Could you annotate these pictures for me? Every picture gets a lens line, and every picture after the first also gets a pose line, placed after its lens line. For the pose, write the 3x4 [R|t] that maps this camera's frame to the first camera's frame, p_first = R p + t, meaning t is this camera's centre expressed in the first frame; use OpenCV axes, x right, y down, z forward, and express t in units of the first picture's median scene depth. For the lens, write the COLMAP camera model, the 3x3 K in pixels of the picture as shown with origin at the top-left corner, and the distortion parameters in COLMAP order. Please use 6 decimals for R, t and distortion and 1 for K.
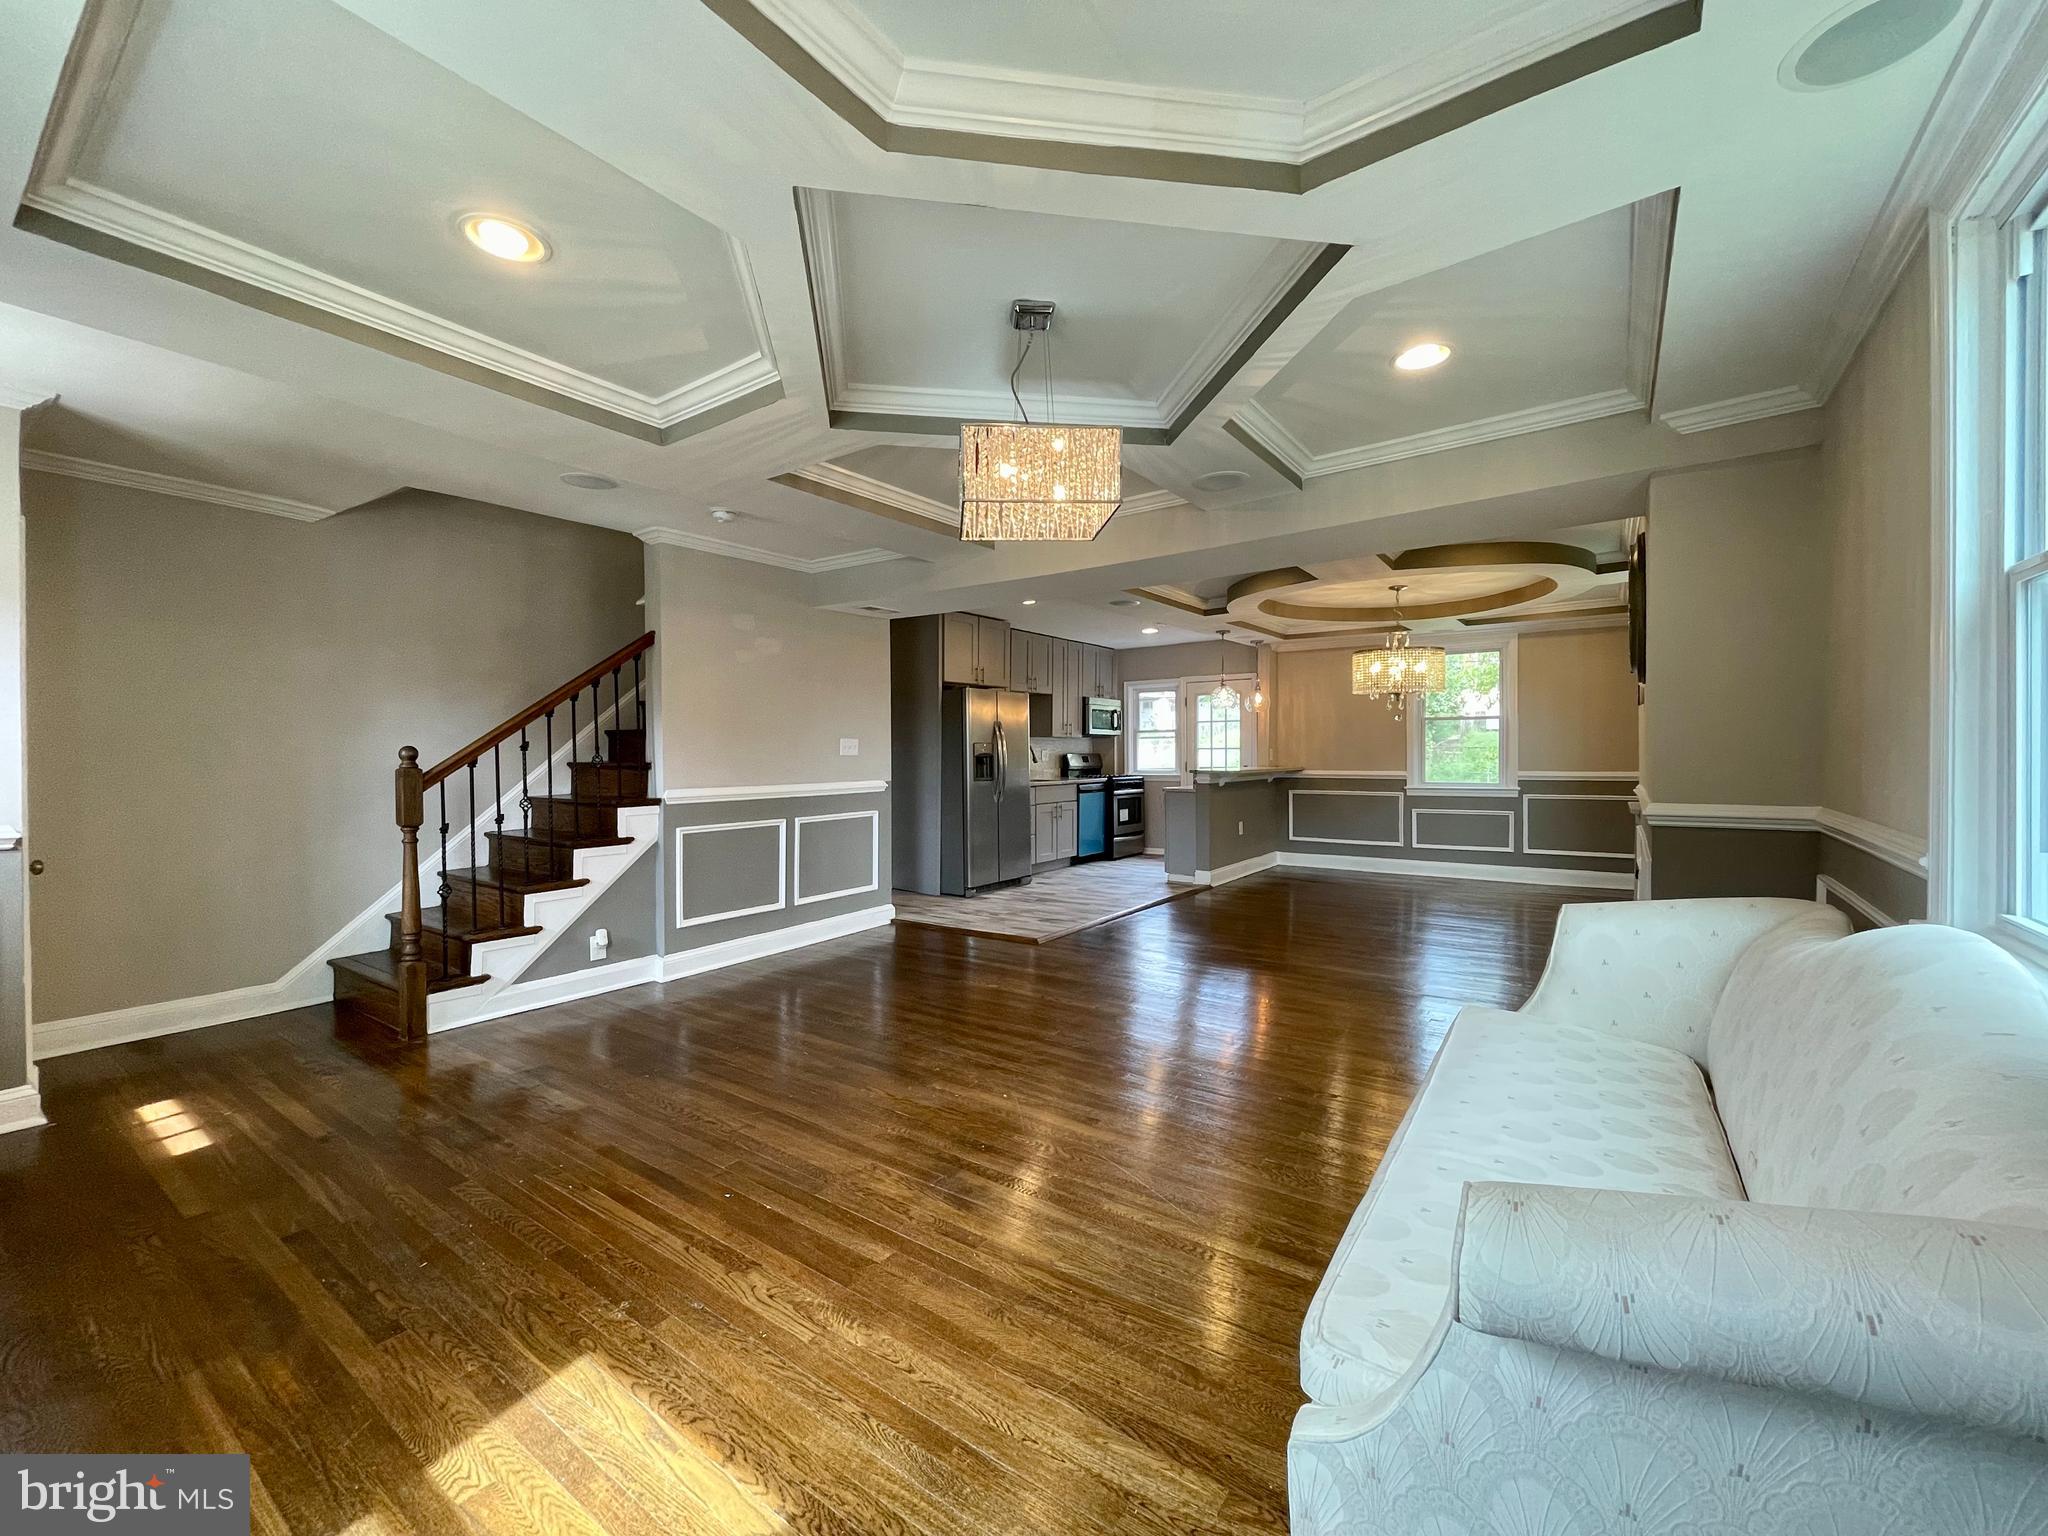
lens RADIAL K [[827.2, 0, 1019.5], [0, 827.2, 765.7], [0, 0, 1]] dist [0.002306, -0.000619]
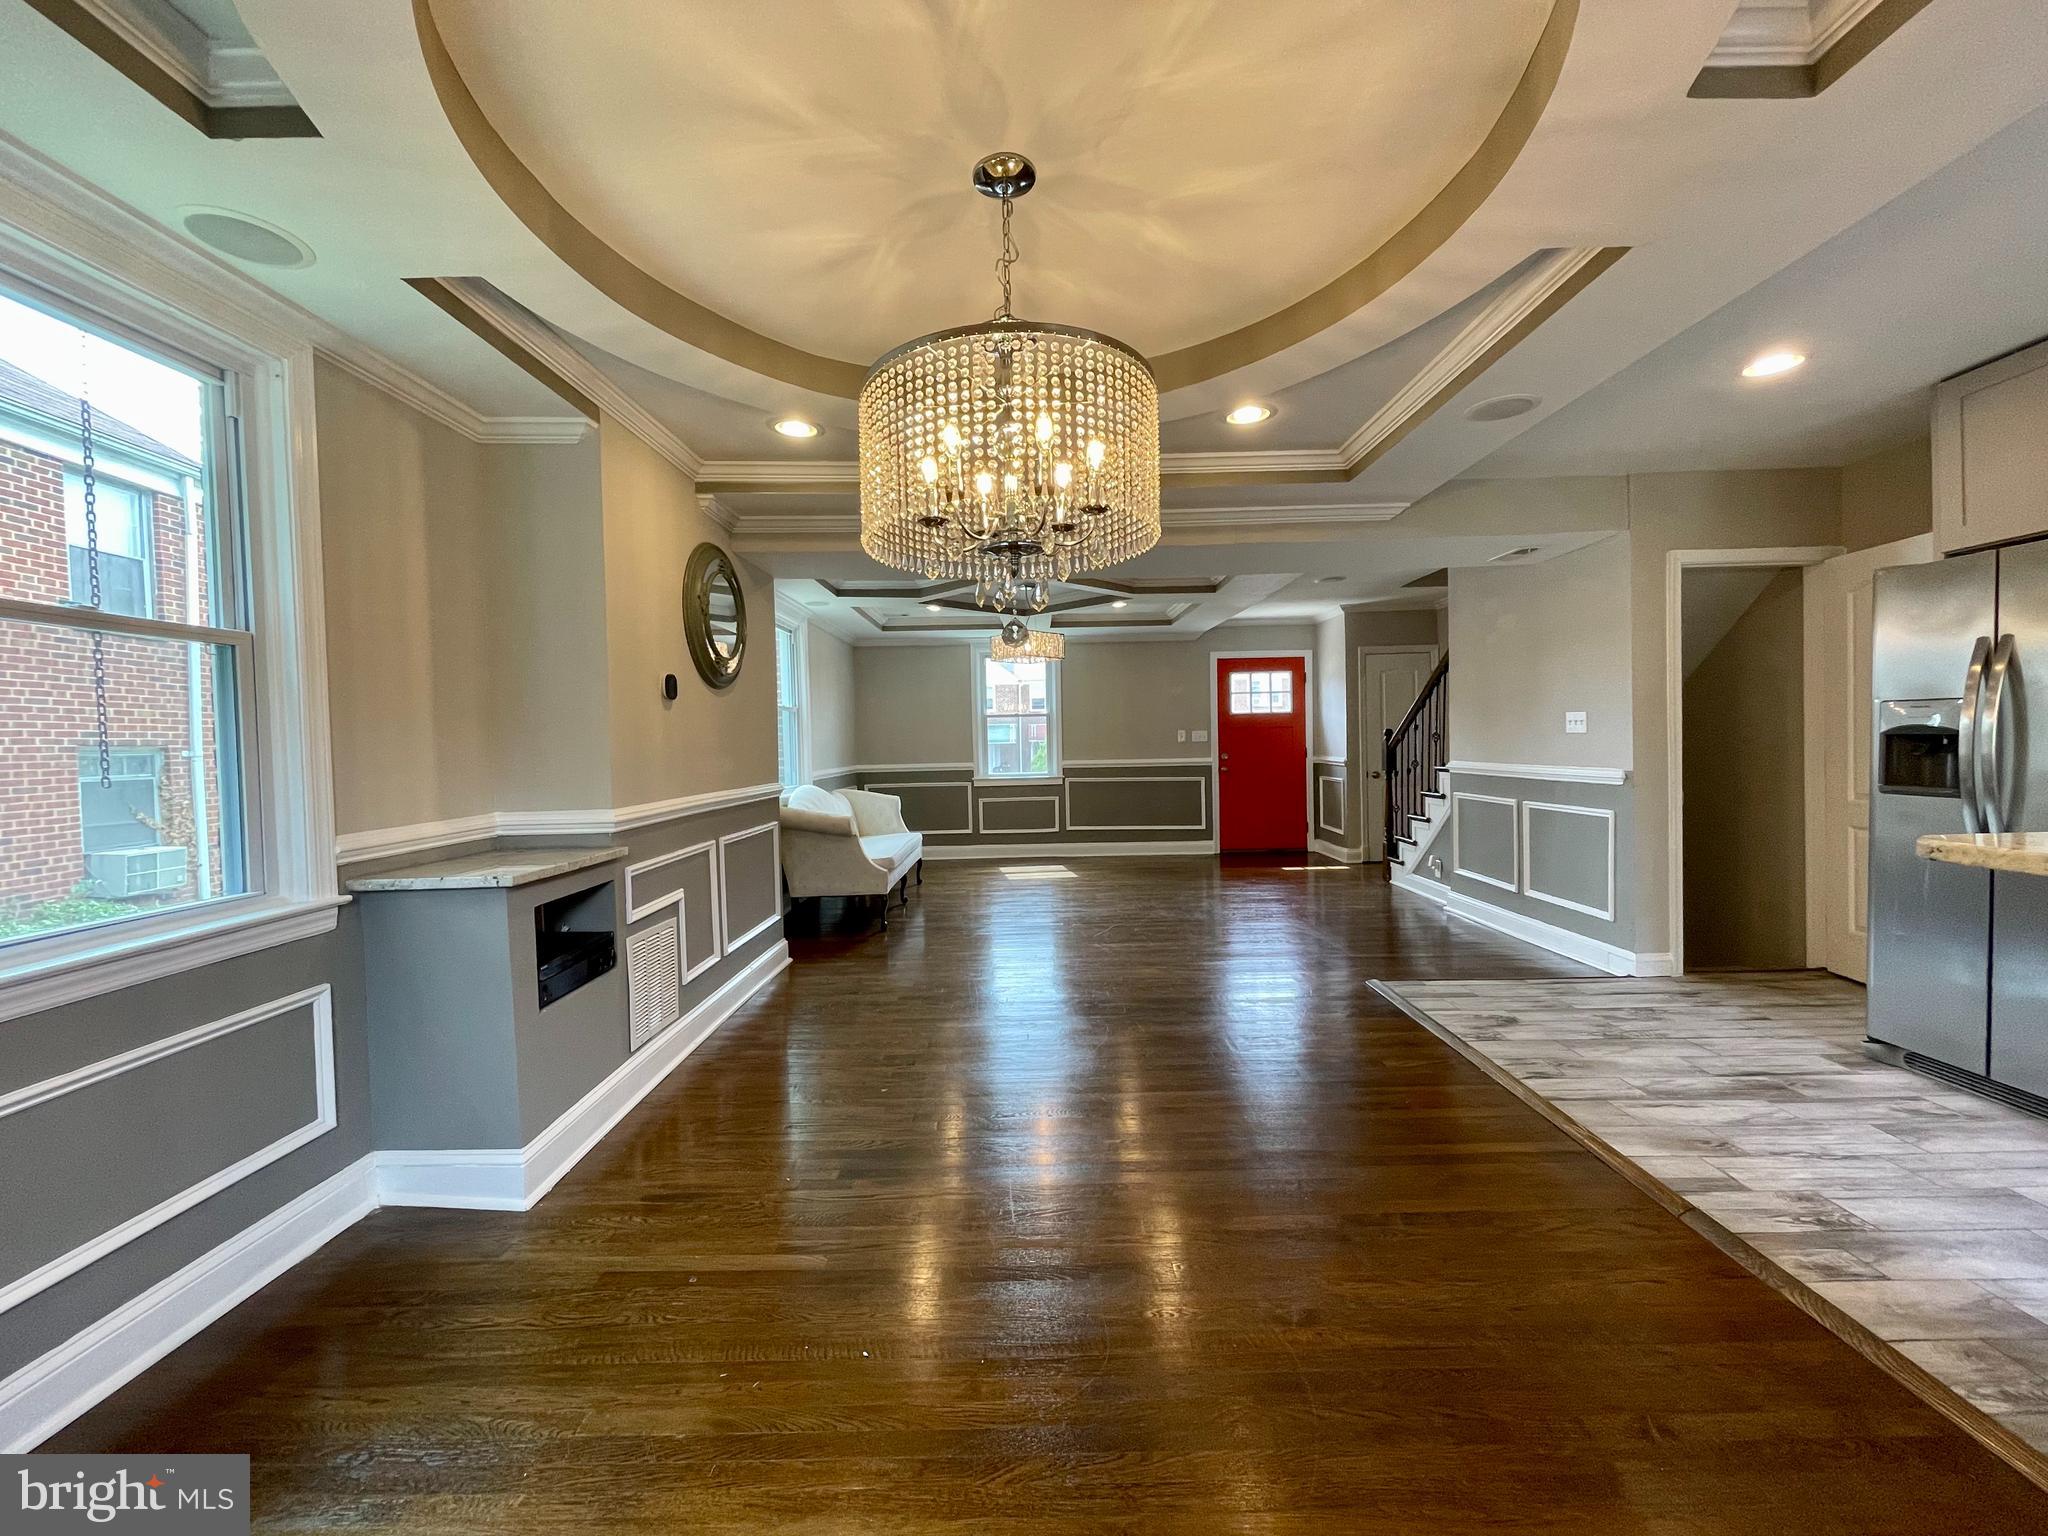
lens RADIAL K [[827.2, 0, 1024.0], [0, 827.2, 763.6], [0, 0, 1]] dist [0.002306, -0.000619]
pose [[-0.821458, 0.039941, -0.568869, 0.623870], [0.017847, 0.998856, 0.044360, -0.025577], [0.569990, 0.026287, -0.821231, 1.253631]]
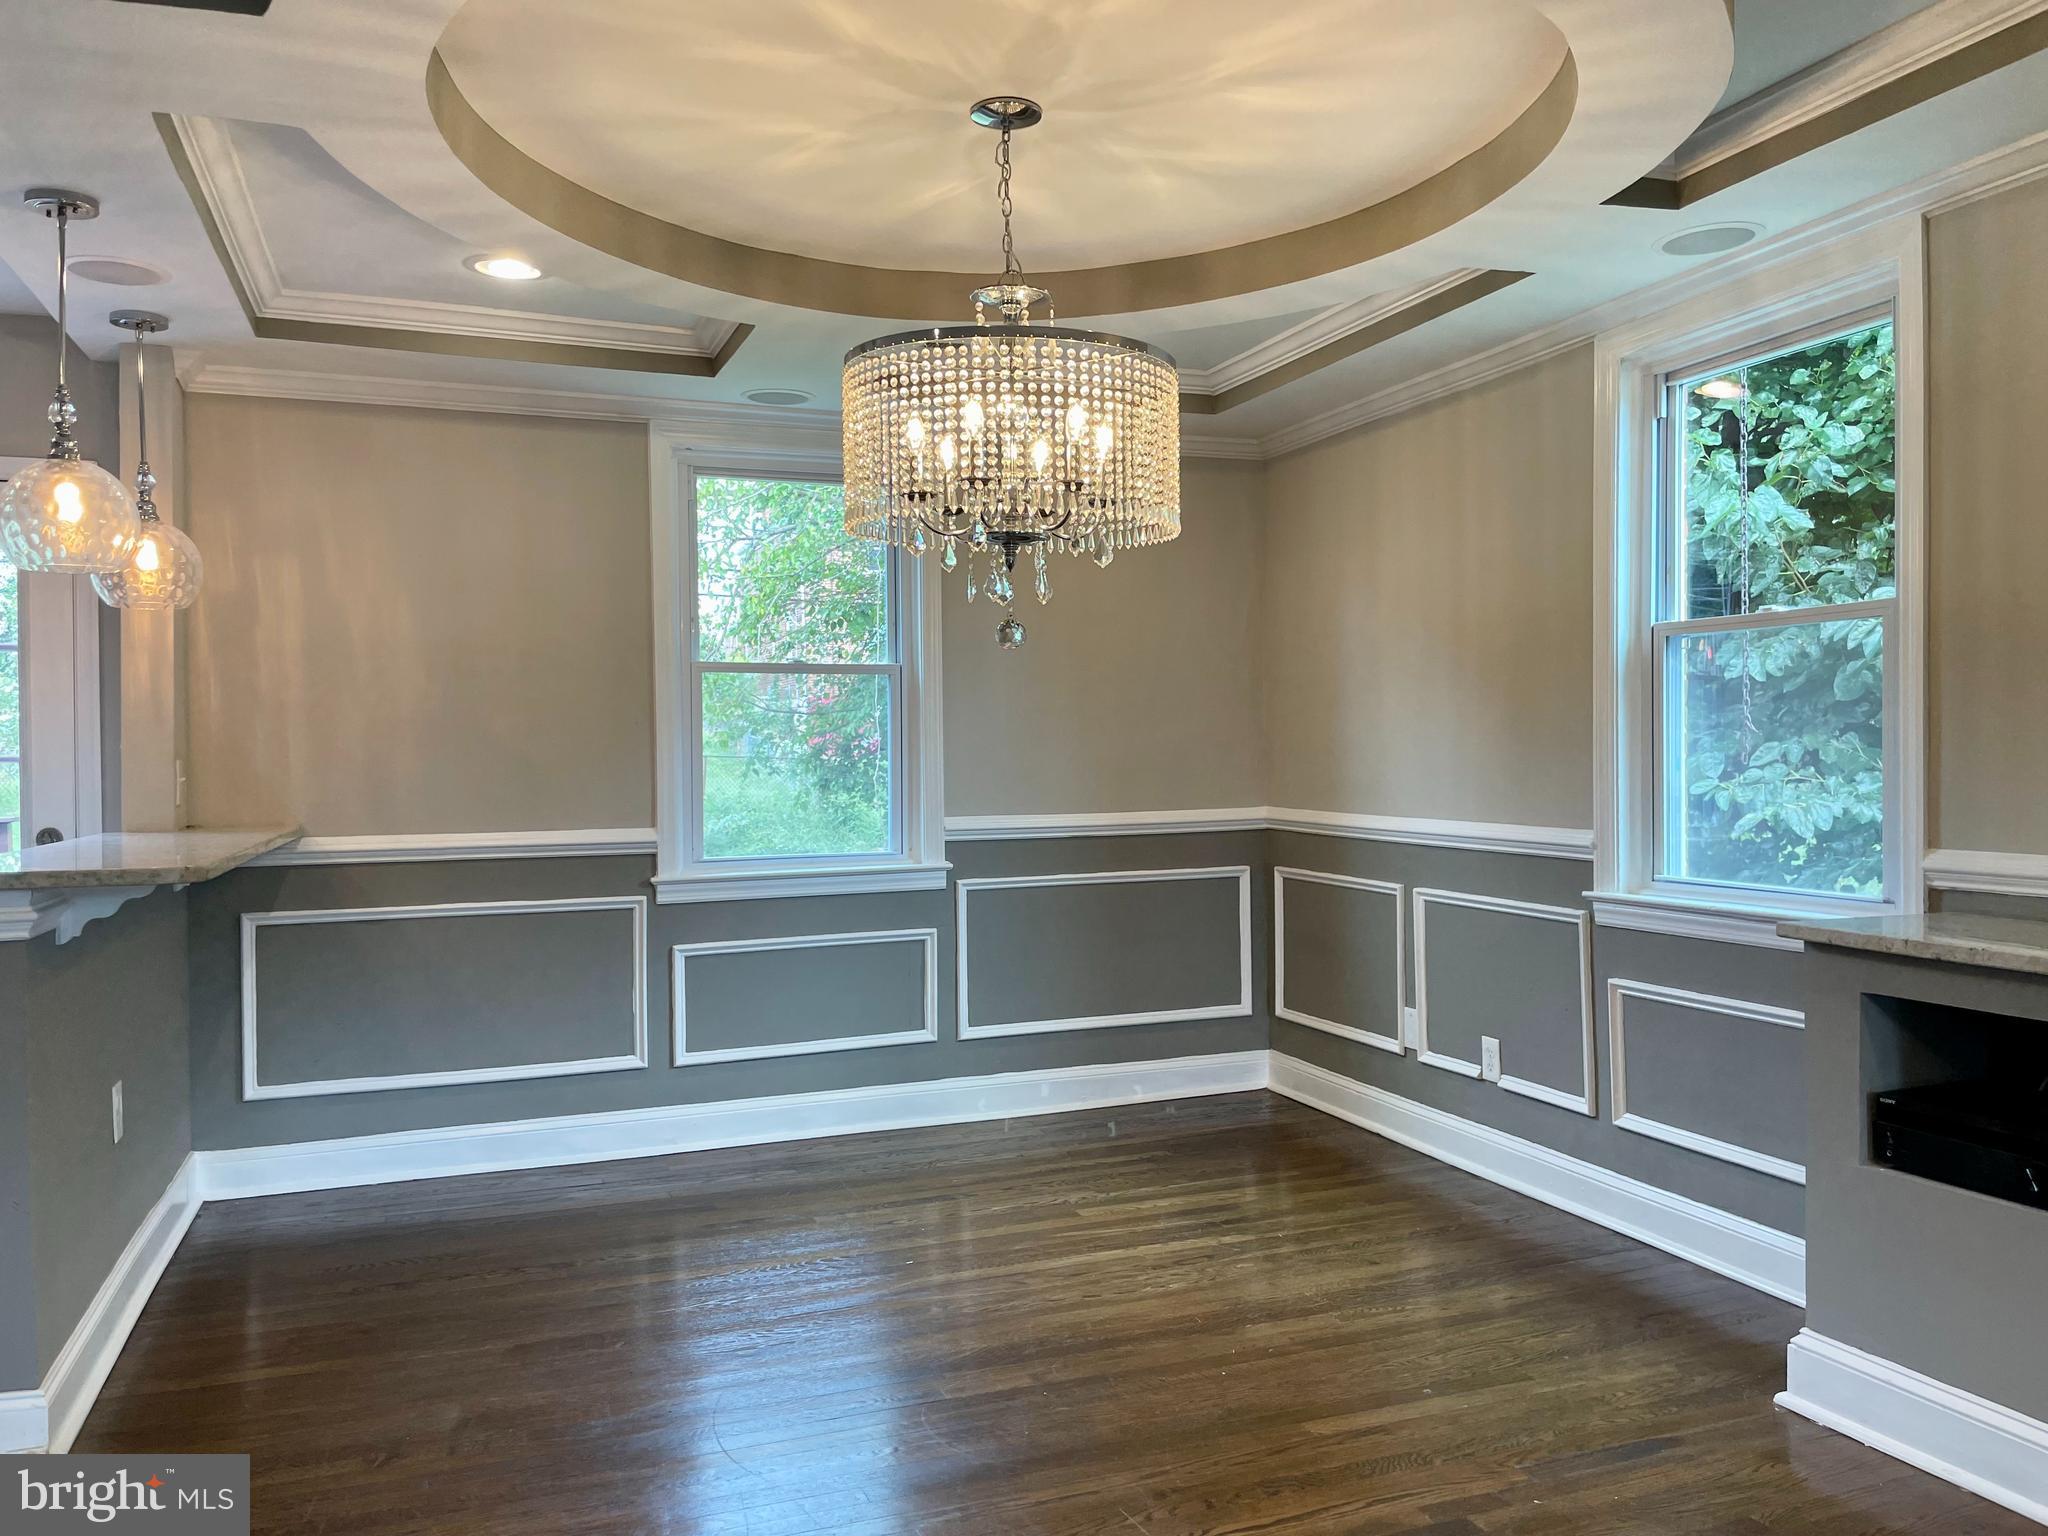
lens RADIAL K [[1555.8, 0, 1030.3], [0, 1555.8, 760.6], [0, 0, 1]] dist [0.081919, -0.109432]
pose [[0.559254, -0.006410, 0.828972, 0.065529], [0.022053, 0.999731, -0.007147, -0.015501], [-0.828703, 0.022279, 0.559245, 0.725648]]
